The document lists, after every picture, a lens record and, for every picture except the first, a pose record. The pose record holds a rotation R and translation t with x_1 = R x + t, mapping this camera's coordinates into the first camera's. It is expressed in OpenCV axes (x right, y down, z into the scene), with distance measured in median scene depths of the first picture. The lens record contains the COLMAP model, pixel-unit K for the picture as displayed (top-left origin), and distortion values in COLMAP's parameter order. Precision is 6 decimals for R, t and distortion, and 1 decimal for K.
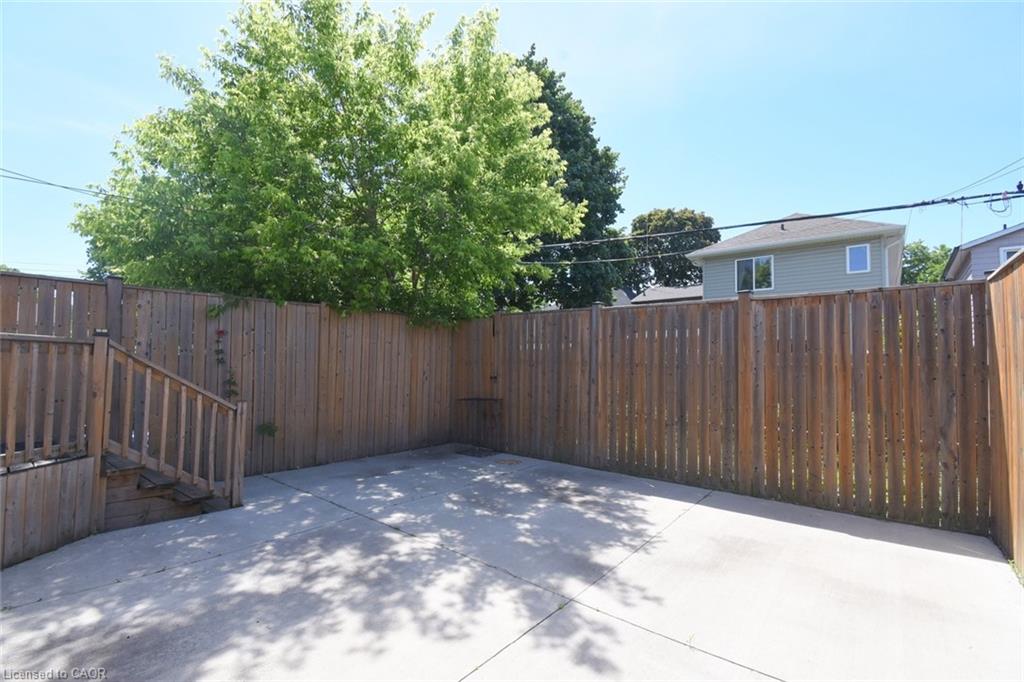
lens RADIAL K [[465.9, 0, 512.0], [0, 465.9, 341.0], [0, 0, 1]] dist [-0.002112, -0.000412]
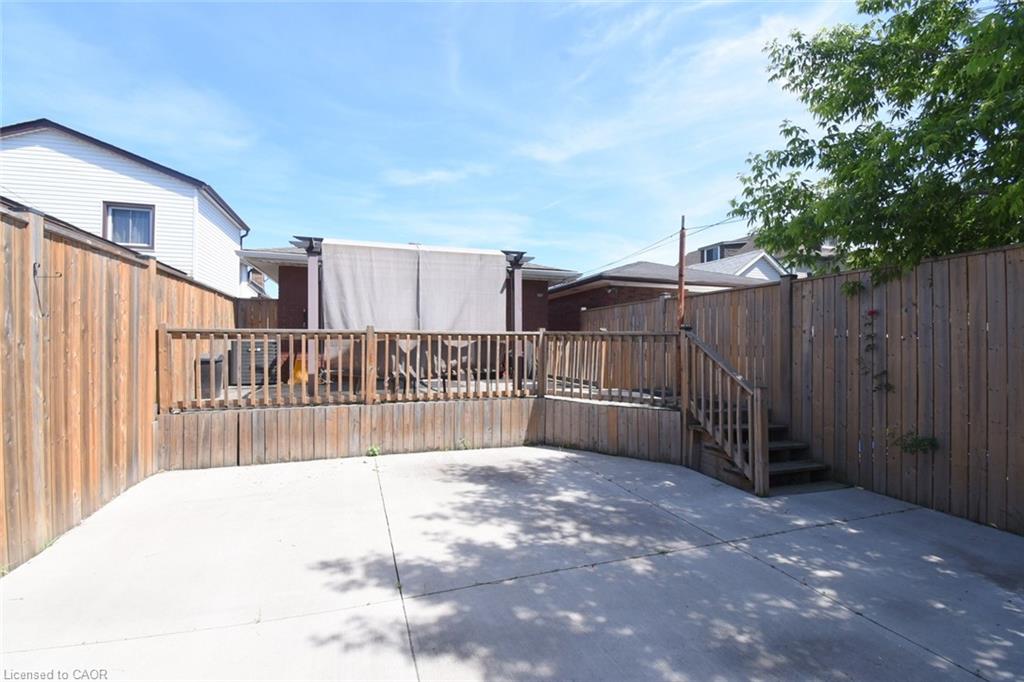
lens RADIAL K [[465.9, 0, 512.0], [0, 465.9, 341.0], [0, 0, 1]] dist [-0.002112, -0.000412]
pose [[-0.548362, -0.021286, -0.835970, 0.468762], [0.025798, 0.998770, -0.042354, 0.055159], [0.835843, -0.044792, -0.547138, 1.006940]]
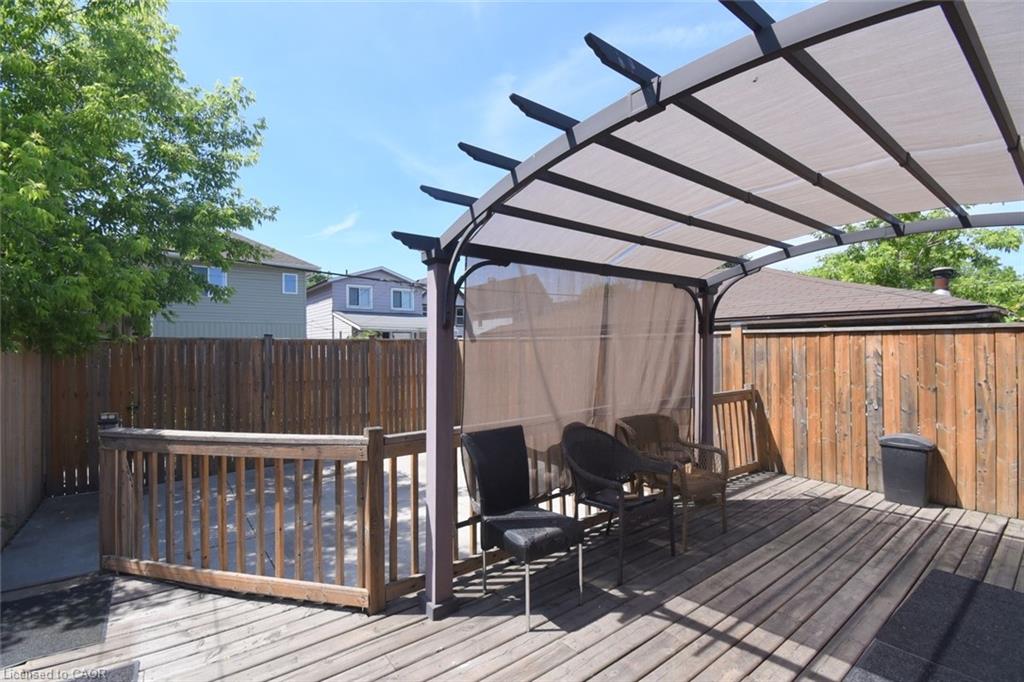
lens RADIAL K [[448.8, 0, 512.0], [0, 448.8, 341.0], [0, 0, 1]] dist [-0.000965, -0.000217]
pose [[0.235508, -0.010508, 0.971816, -1.133673], [-0.033029, 0.999277, 0.018809, -0.148757], [-0.971311, -0.036528, 0.234990, 0.097856]]
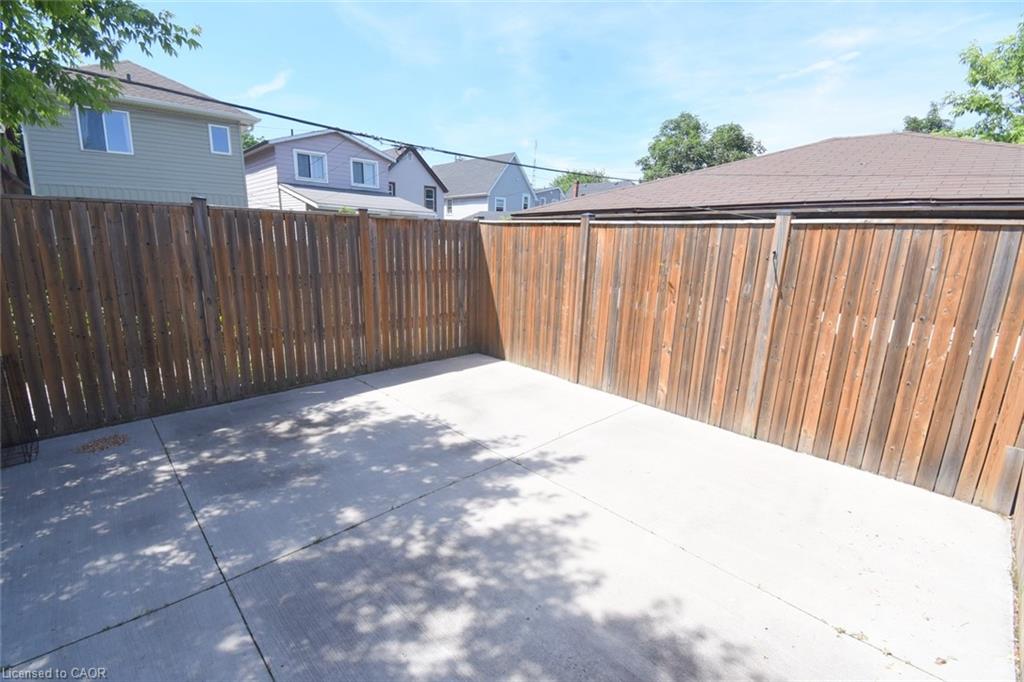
lens RADIAL K [[448.8, 0, 512.0], [0, 448.8, 341.0], [0, 0, 1]] dist [-0.000965, -0.000217]
pose [[0.139679, -0.236697, 0.961491, -0.688150], [-0.073414, 0.965862, 0.248438, -0.105063], [-0.987472, -0.105289, 0.117534, 0.509038]]
